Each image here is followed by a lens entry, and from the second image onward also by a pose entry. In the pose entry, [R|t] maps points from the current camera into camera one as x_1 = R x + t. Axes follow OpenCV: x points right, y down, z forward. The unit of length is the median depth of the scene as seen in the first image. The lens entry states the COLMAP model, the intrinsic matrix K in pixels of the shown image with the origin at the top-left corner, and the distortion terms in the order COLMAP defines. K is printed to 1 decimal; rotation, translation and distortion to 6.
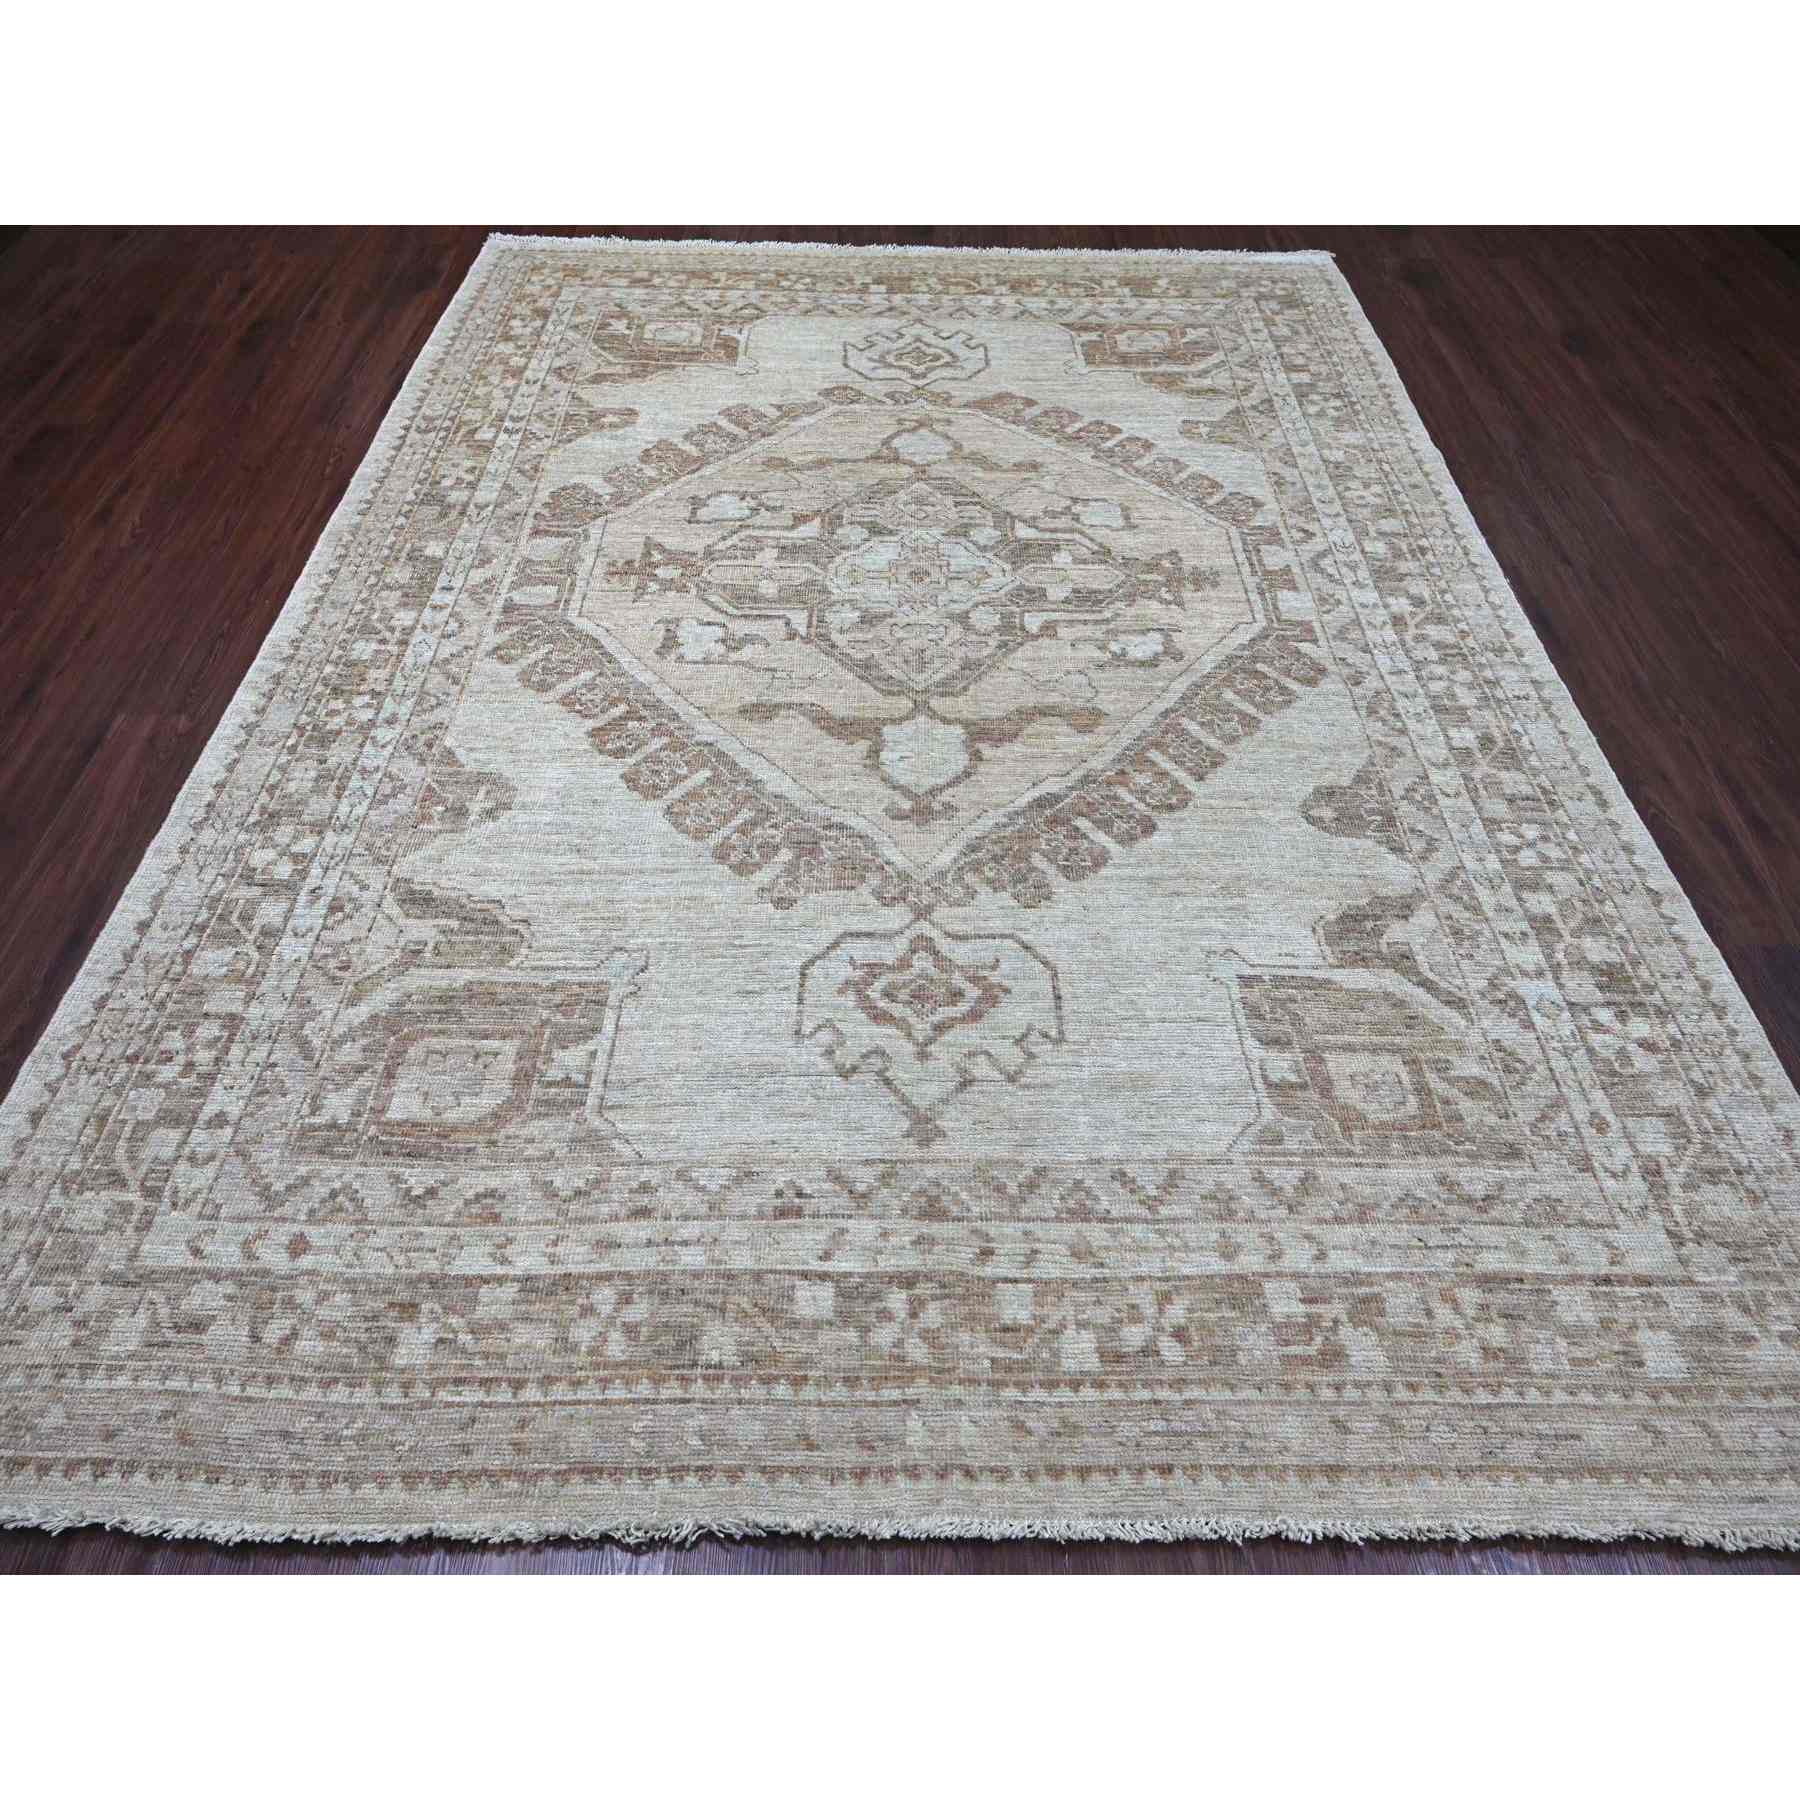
lens RADIAL K [[966.6, 0, 924.5], [0, 966.6, 901.0], [0, 0, 1]] dist [-0.007186, 0.000491]
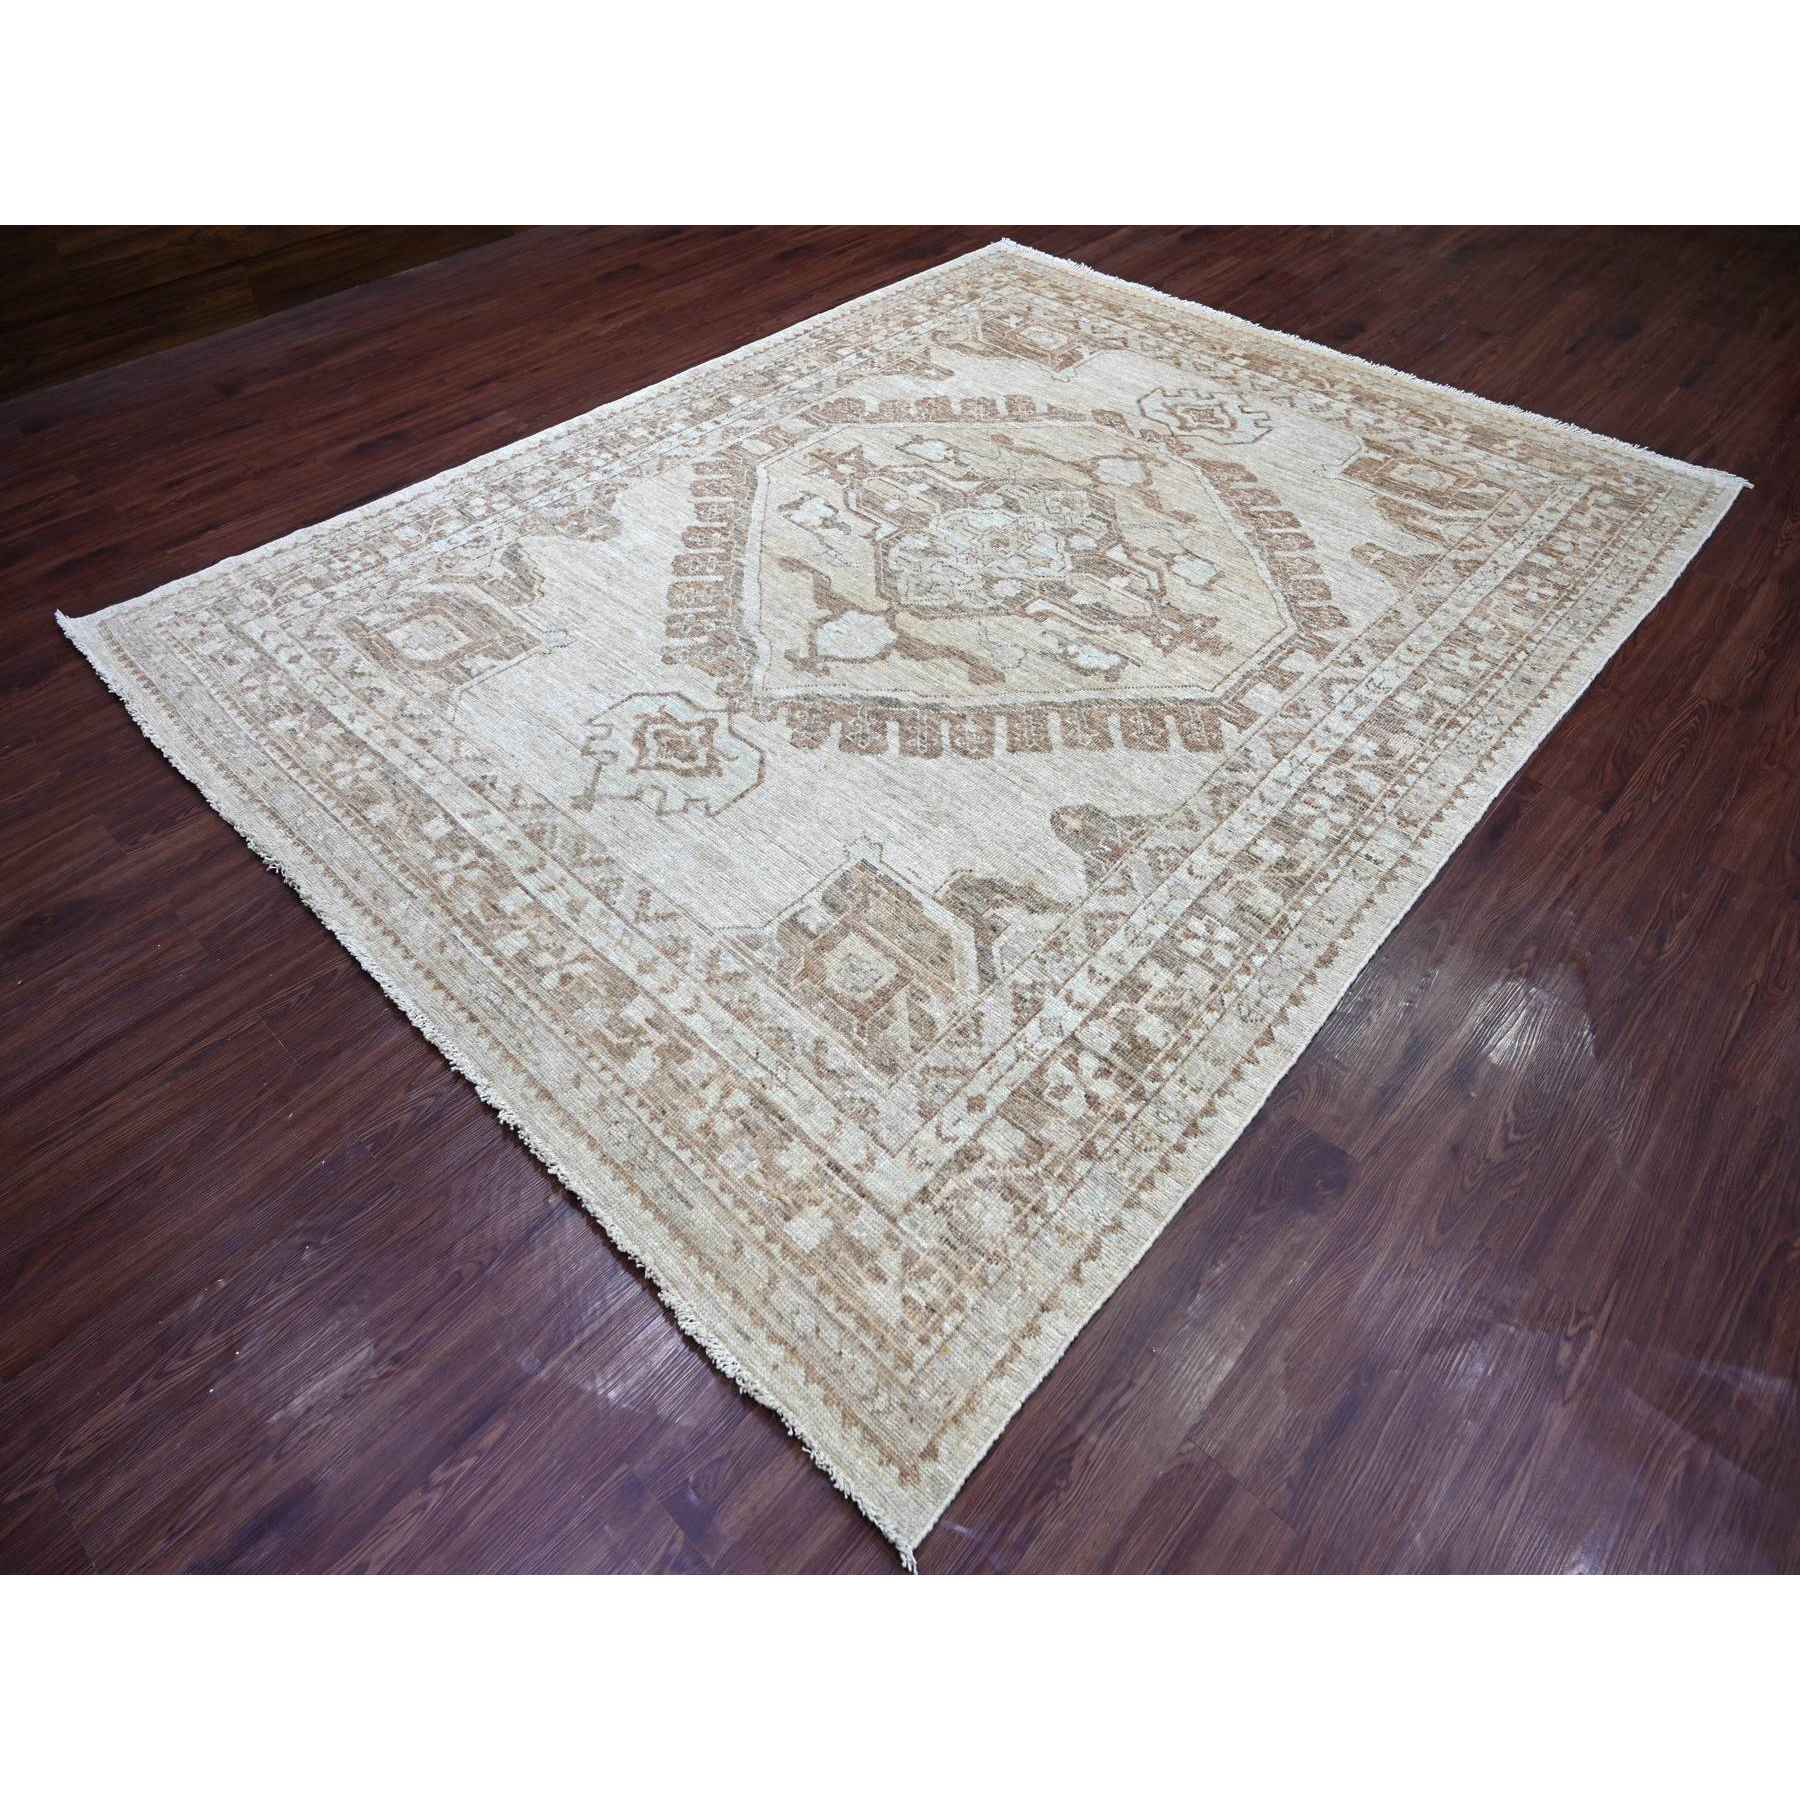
lens RADIAL K [[966.6, 0, 924.5], [0, 966.6, 901.0], [0, 0, 1]] dist [-0.007186, 0.000491]
pose [[0.748727, 0.517130, -0.414711, 0.730740], [-0.543935, 0.836870, 0.061517, 0.005422], [0.378871, 0.179516, 0.907871, -0.027376]]
